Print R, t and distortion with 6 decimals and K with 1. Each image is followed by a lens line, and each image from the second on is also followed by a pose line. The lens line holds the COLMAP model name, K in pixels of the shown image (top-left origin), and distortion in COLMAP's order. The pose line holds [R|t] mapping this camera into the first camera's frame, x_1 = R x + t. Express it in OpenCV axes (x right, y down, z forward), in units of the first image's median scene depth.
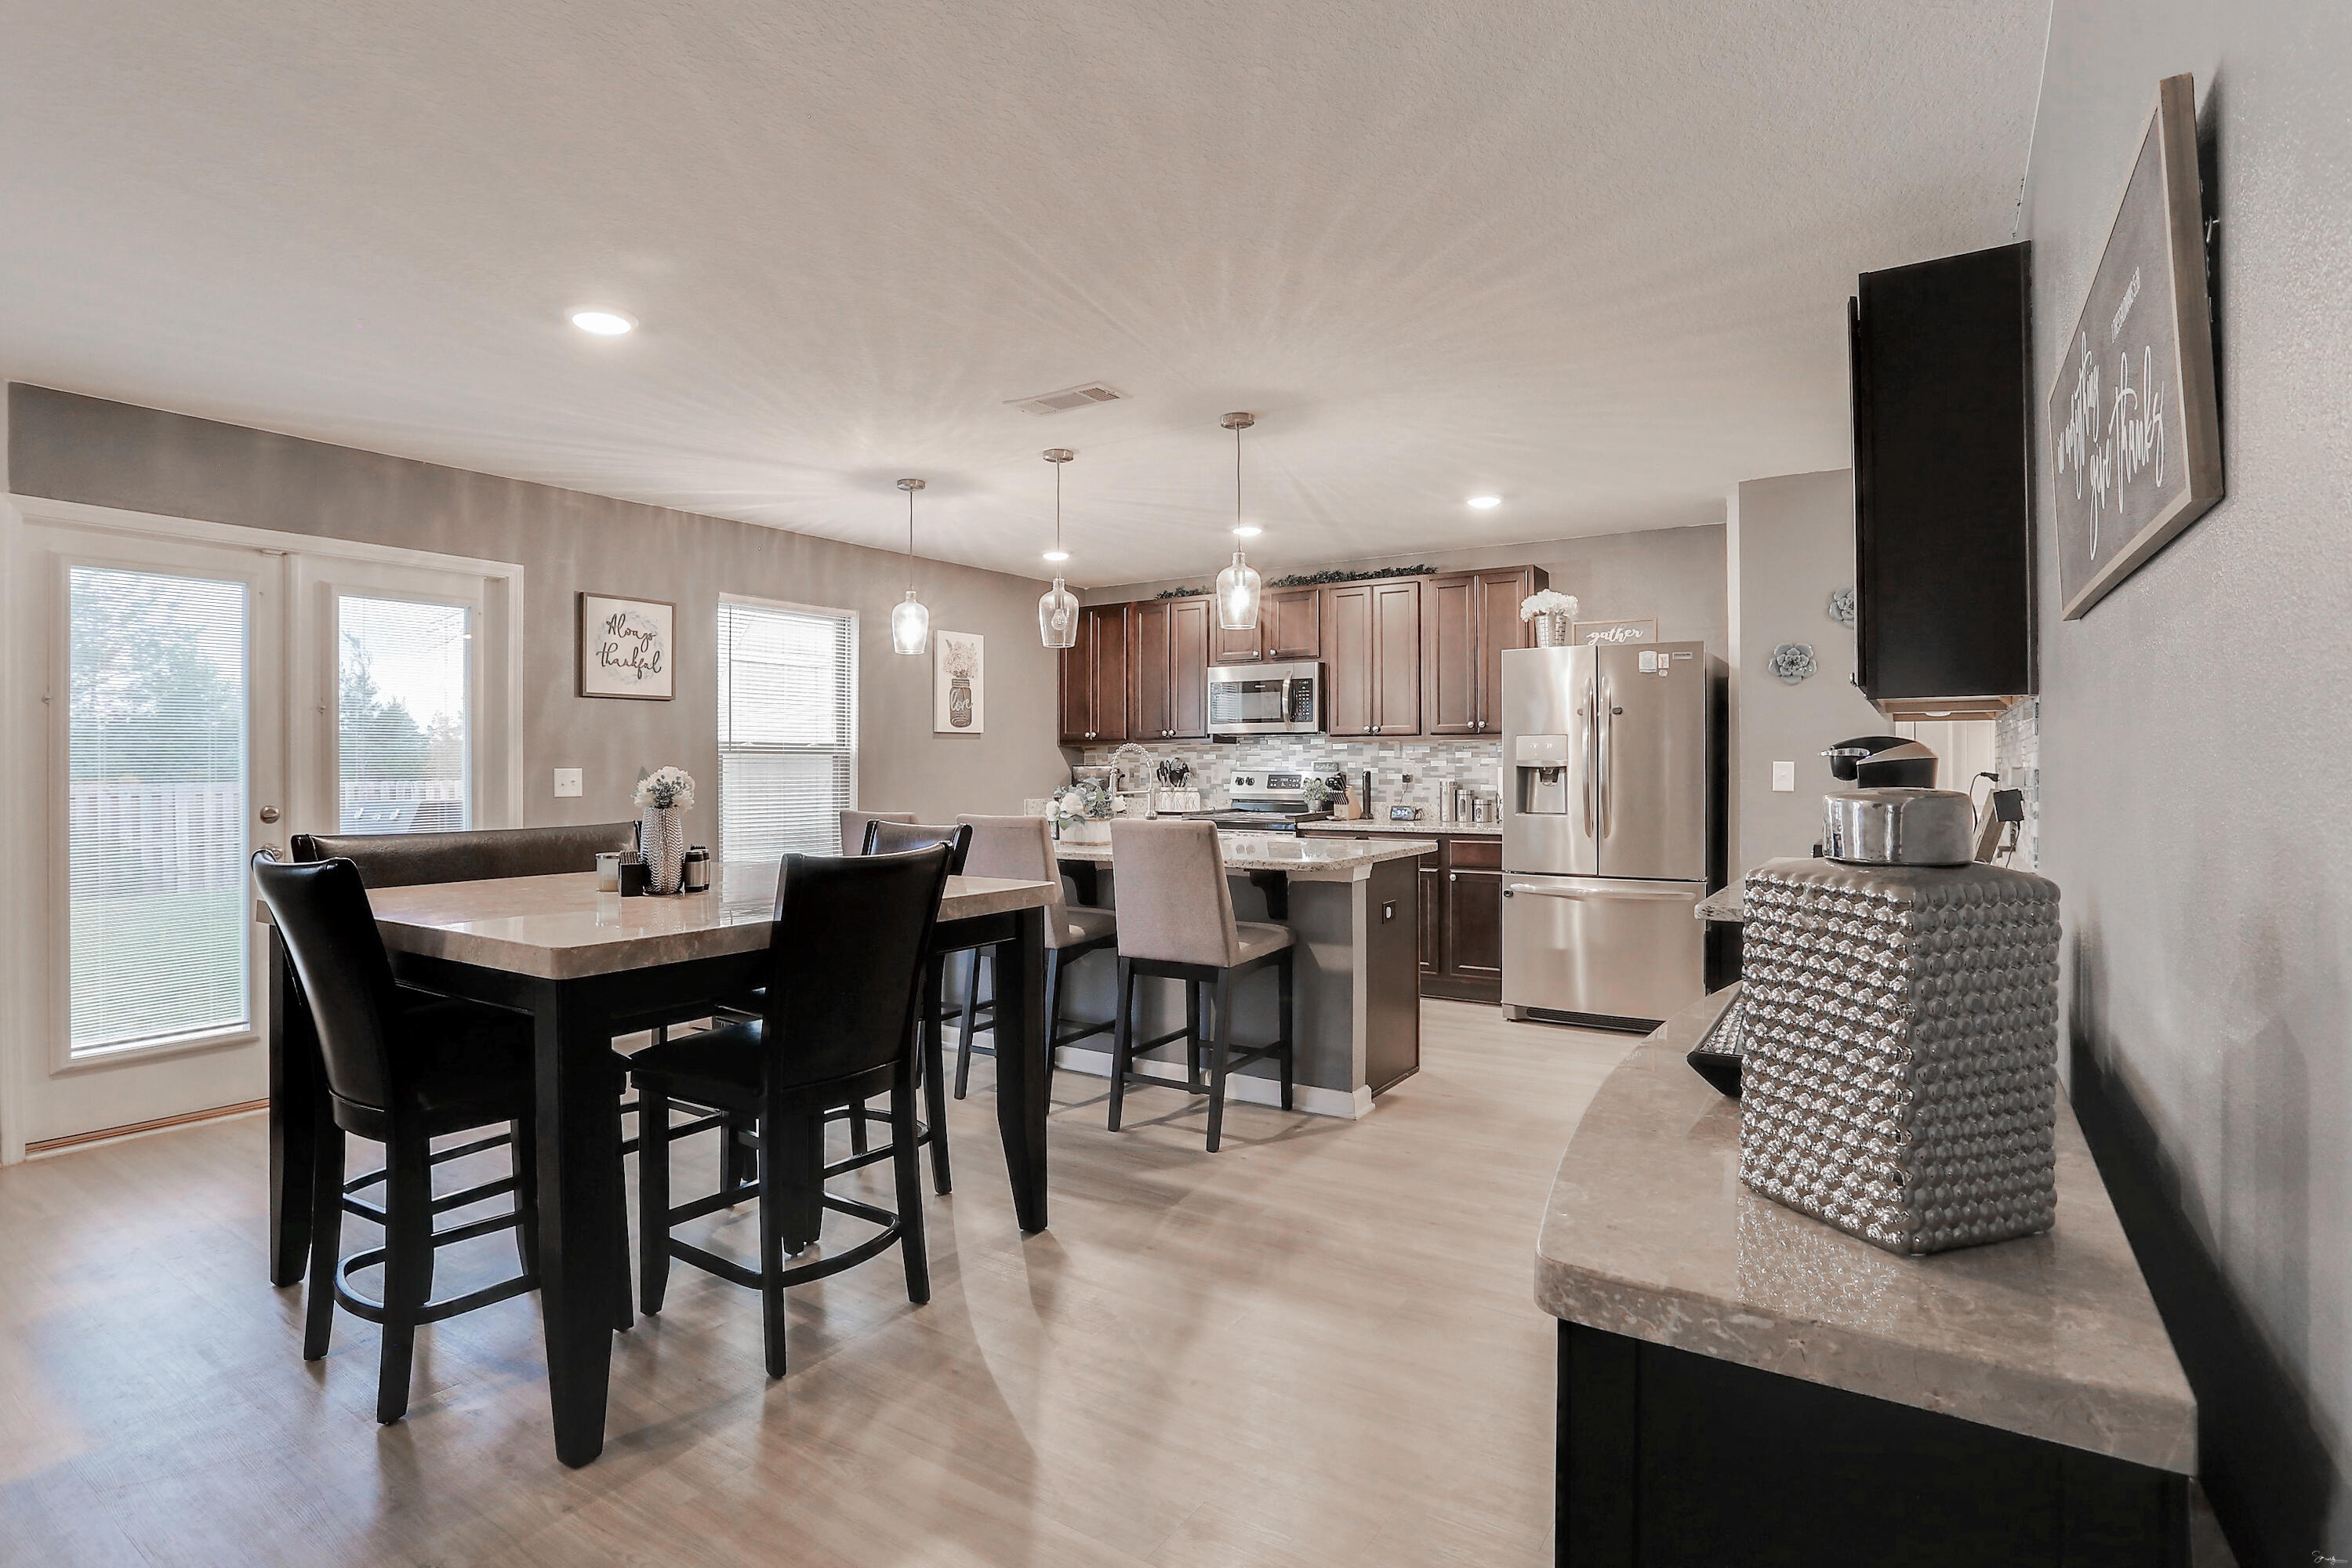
lens RADIAL K [[1160.3, 0, 1161.4], [0, 1160.3, 776.5], [0, 0, 1]] dist [-0.044018, 0.011244]
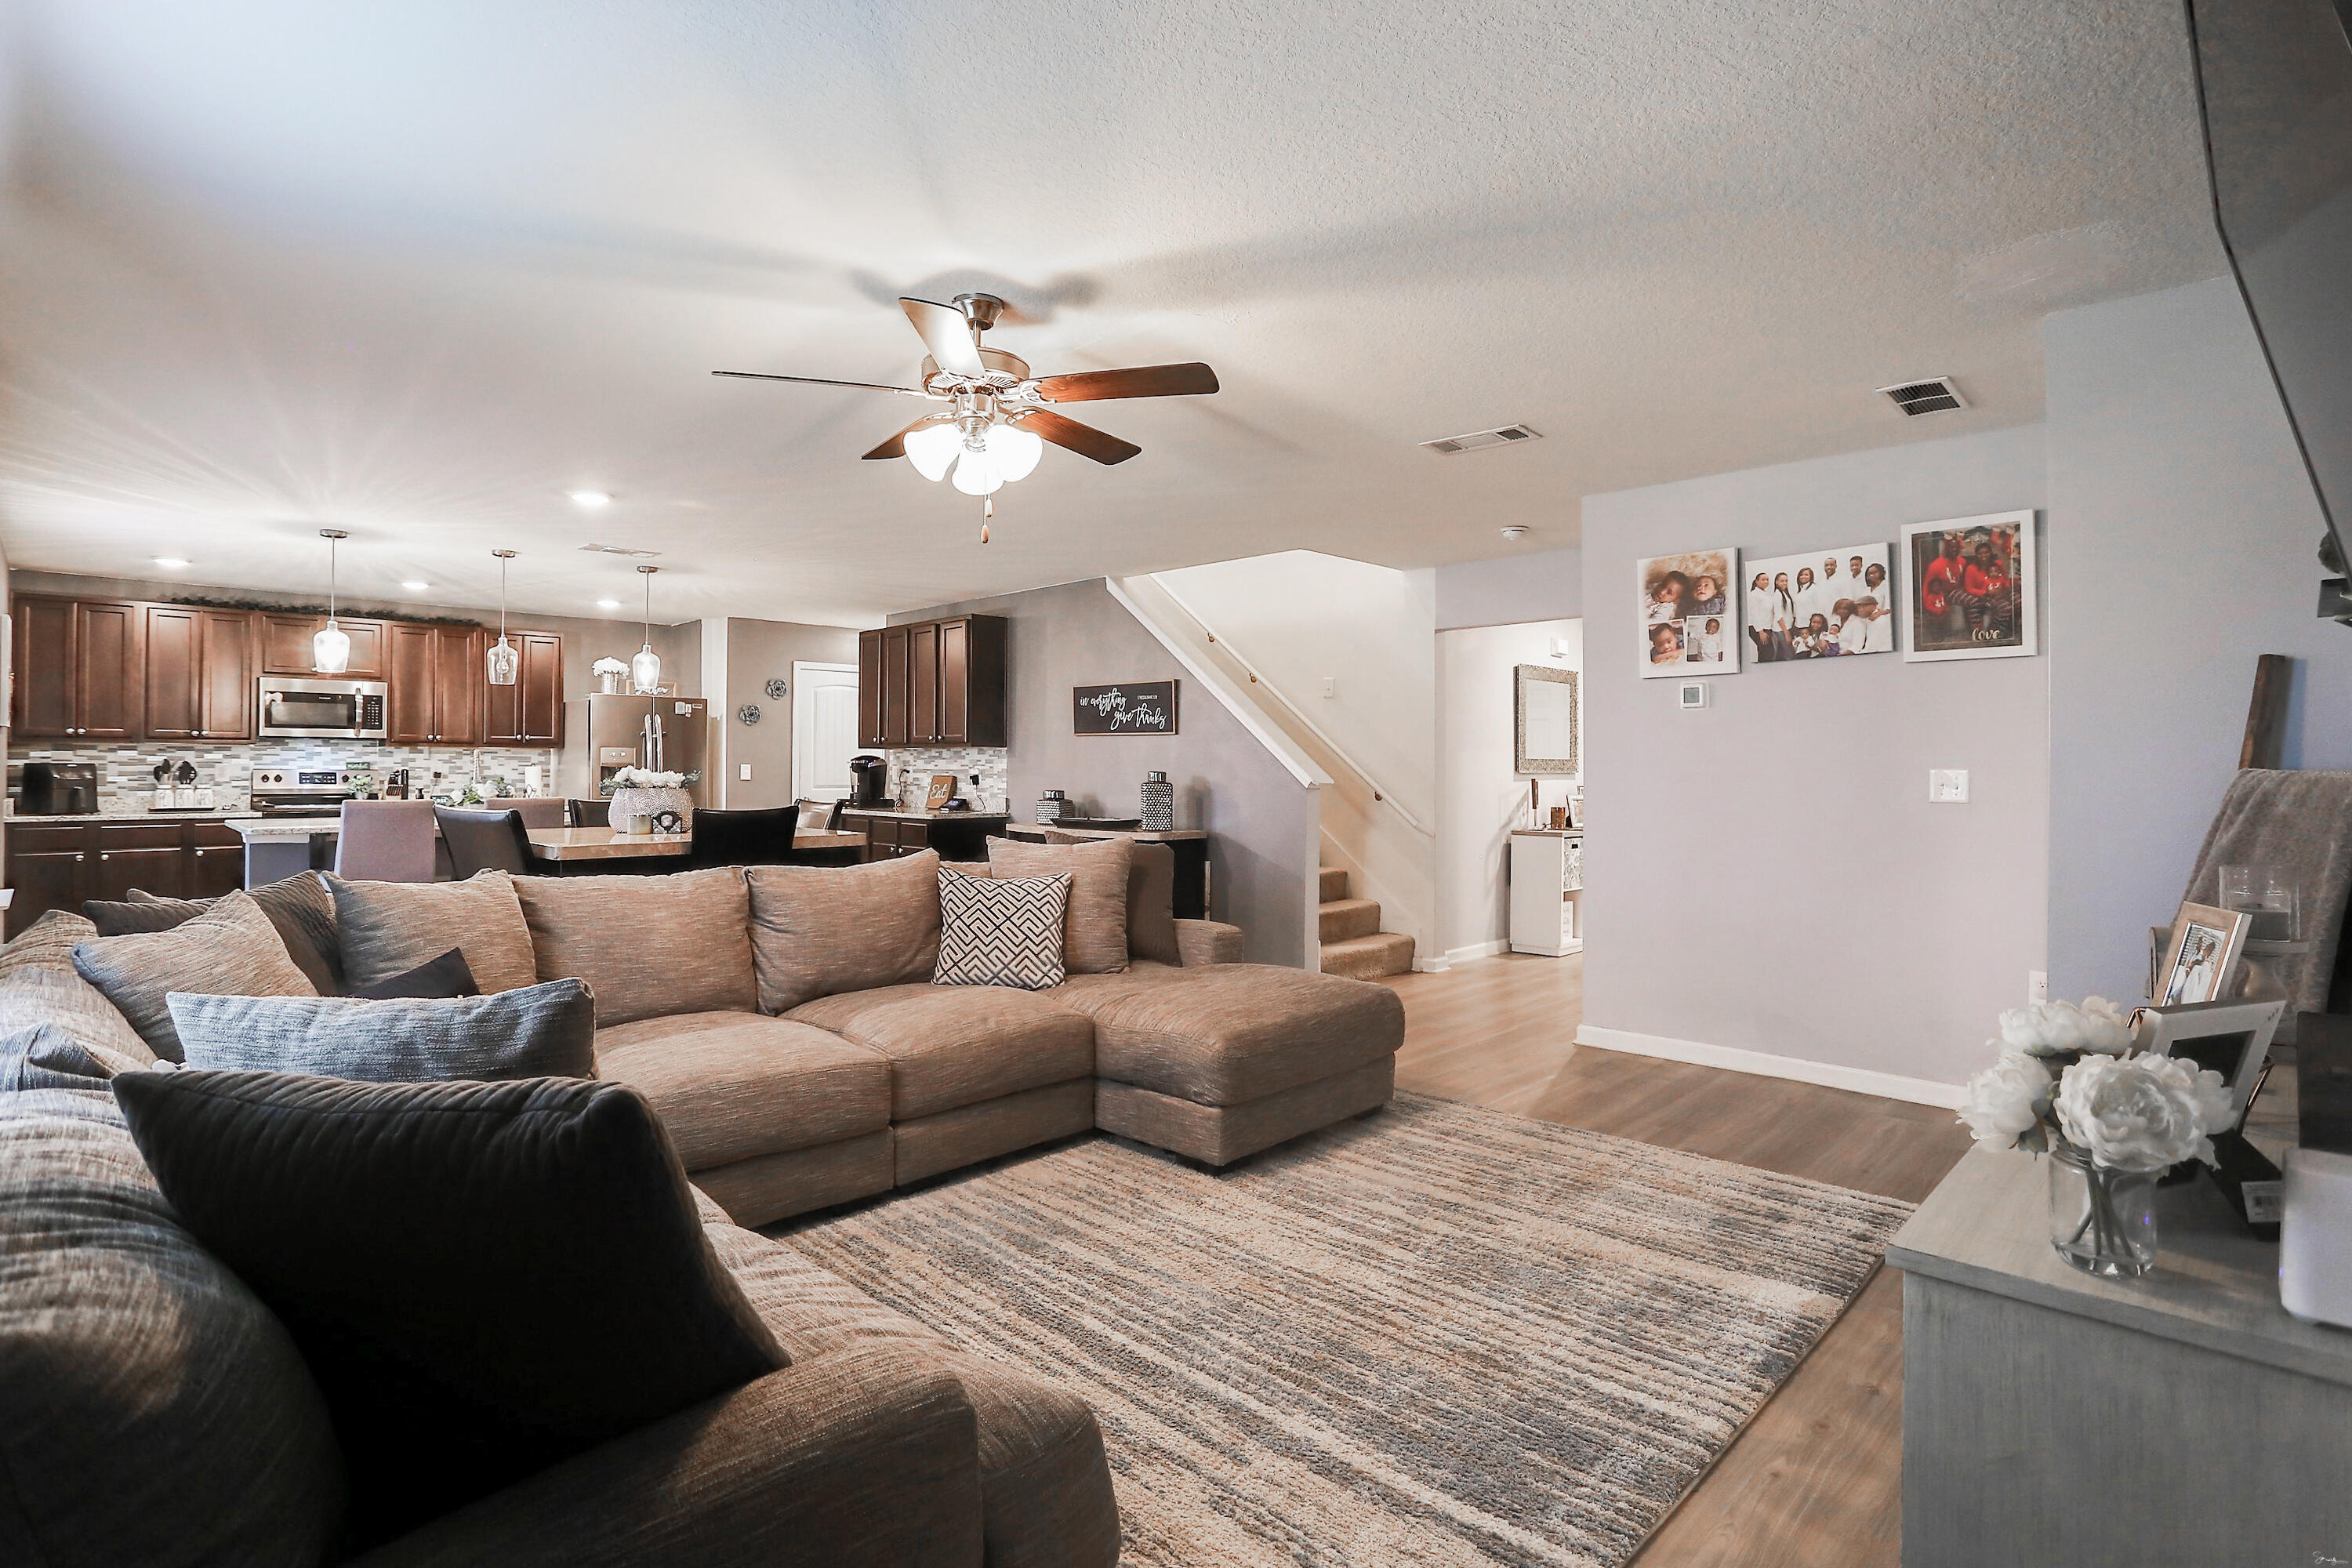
lens RADIAL K [[1168.8, 0, 1163.4], [0, 1168.8, 764.6], [0, 0, 1]] dist [-0.026501, 0.007475]
pose [[0.199418, 0.004859, 0.979902, -0.960201], [0.008005, 0.999946, -0.006588, 0.005312], [-0.979882, 0.009157, 0.199368, -0.068732]]
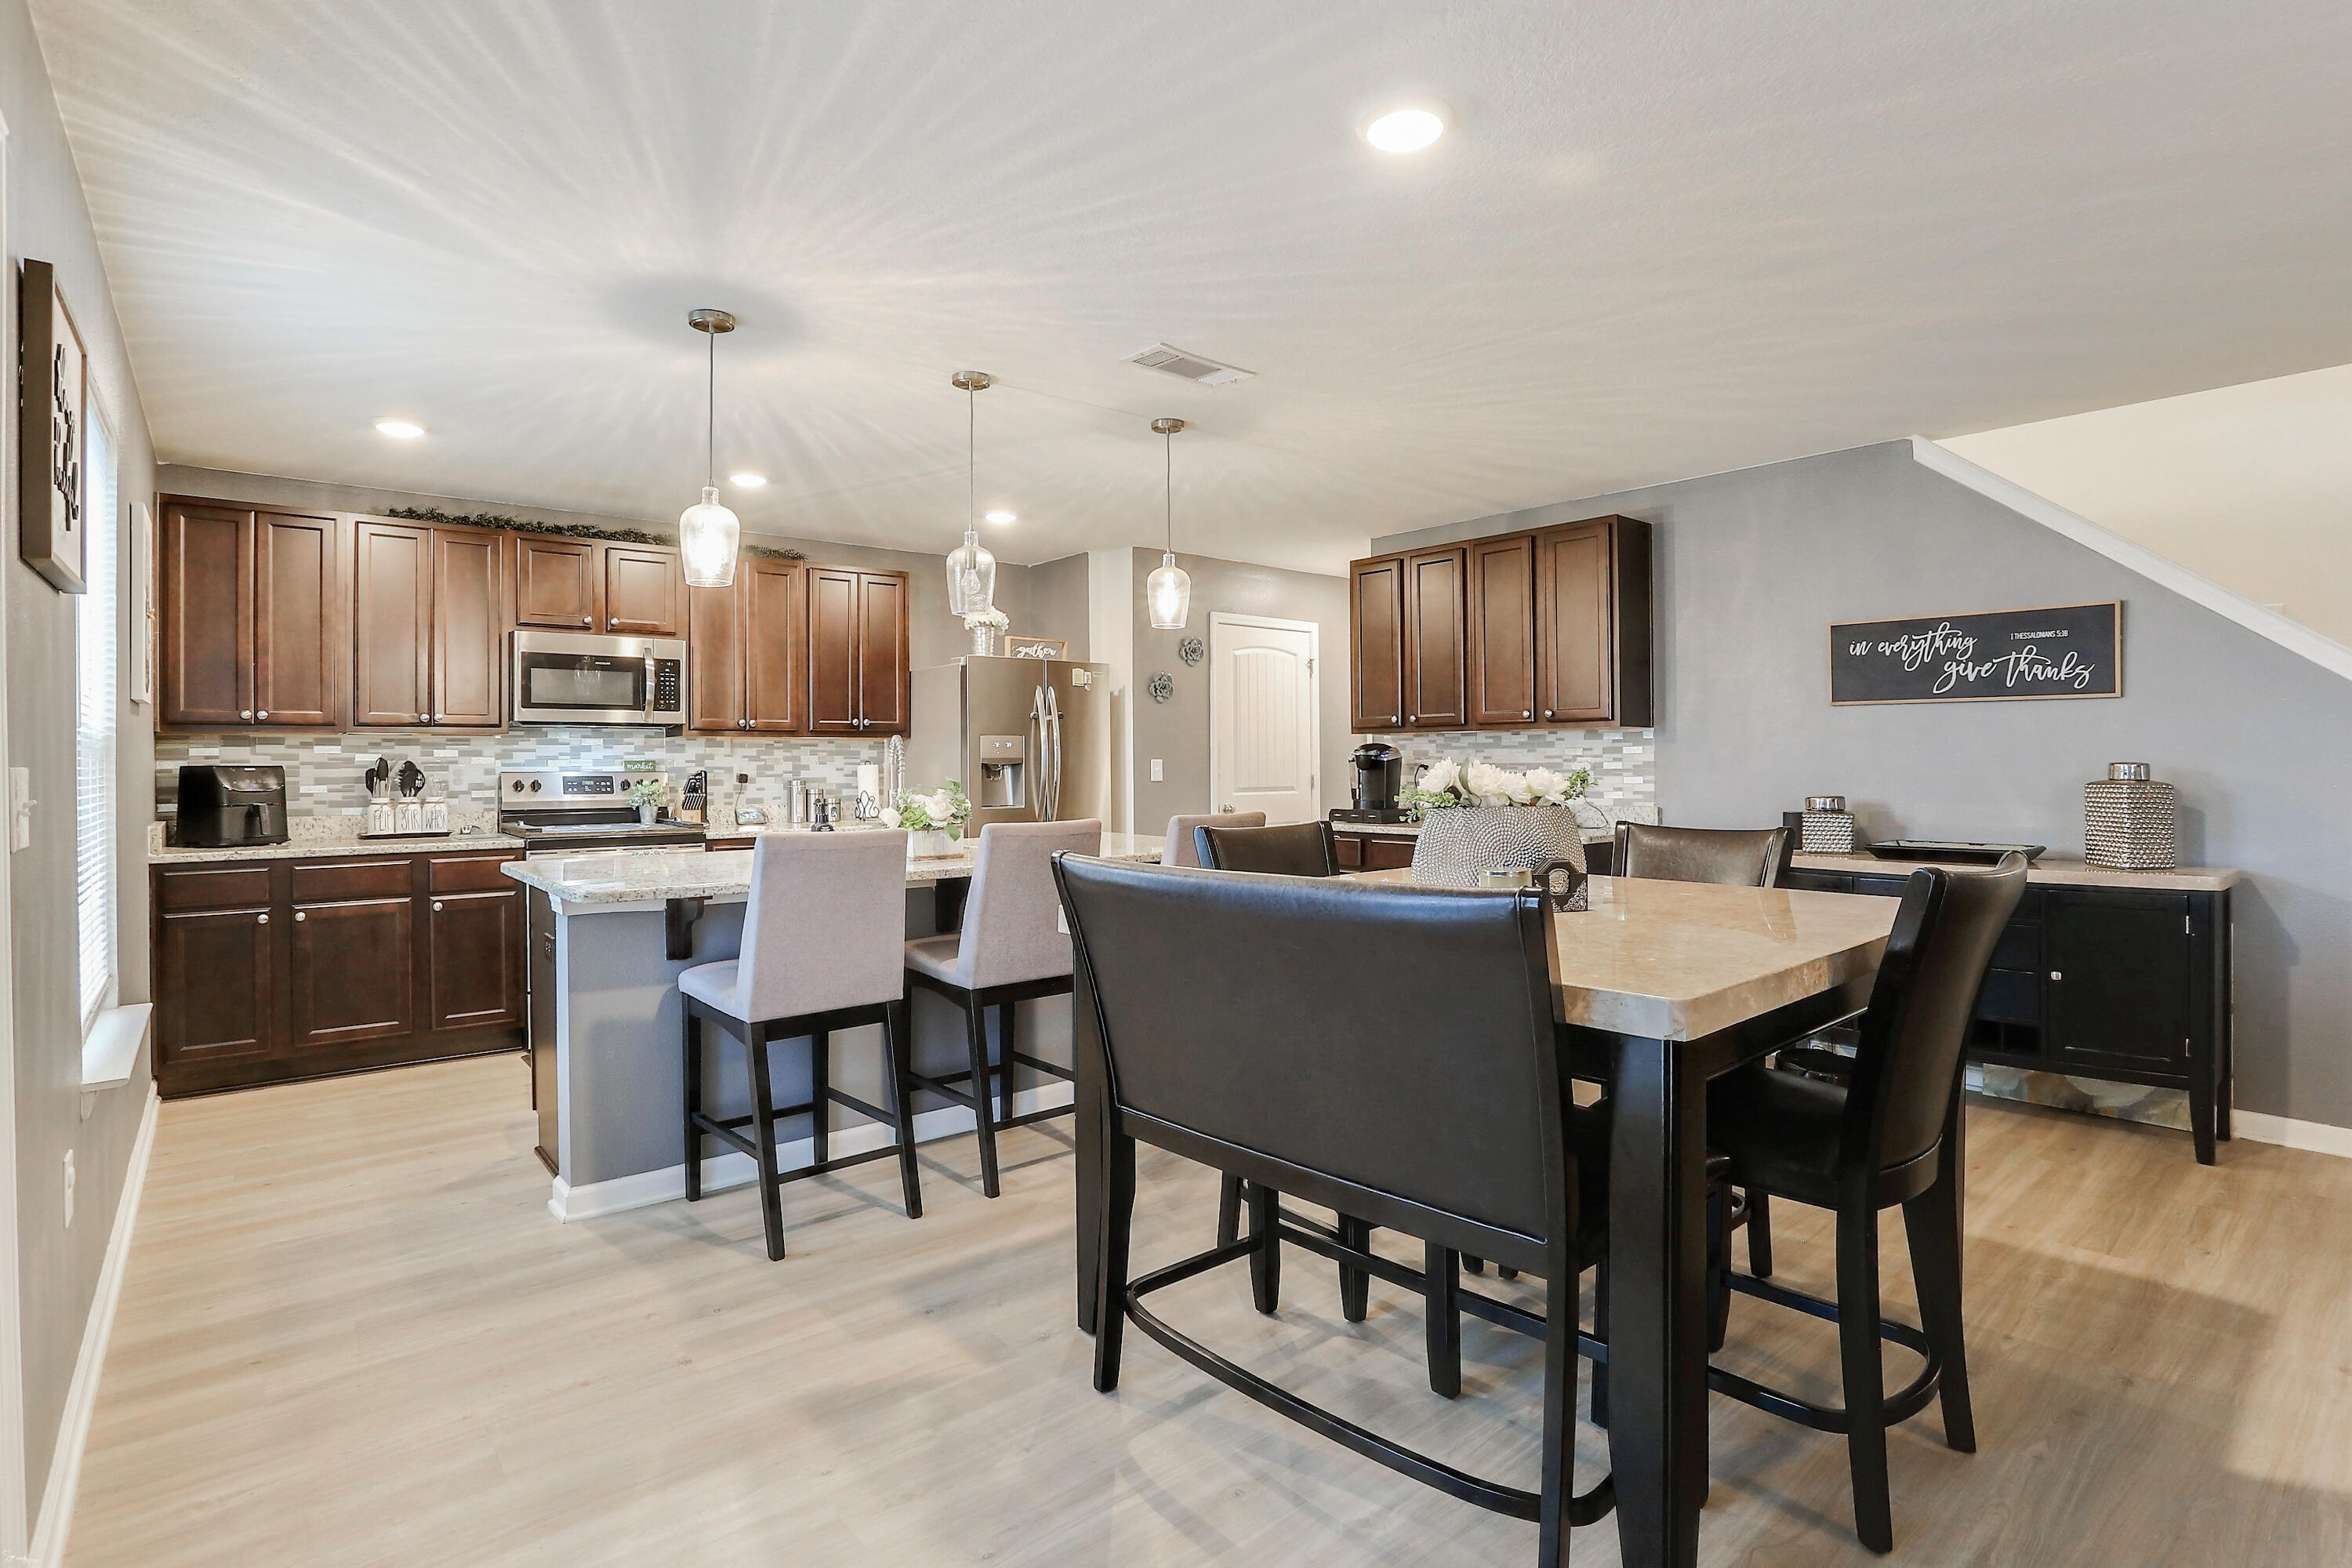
lens RADIAL K [[1160.3, 0, 1171.3], [0, 1160.3, 762.2], [0, 0, 1]] dist [-0.044018, 0.011244]
pose [[0.269701, 0.000594, 0.962944, -0.592779], [0.016314, 0.999853, -0.005186, -0.001002], [-0.962806, 0.017108, 0.269652, 0.464222]]
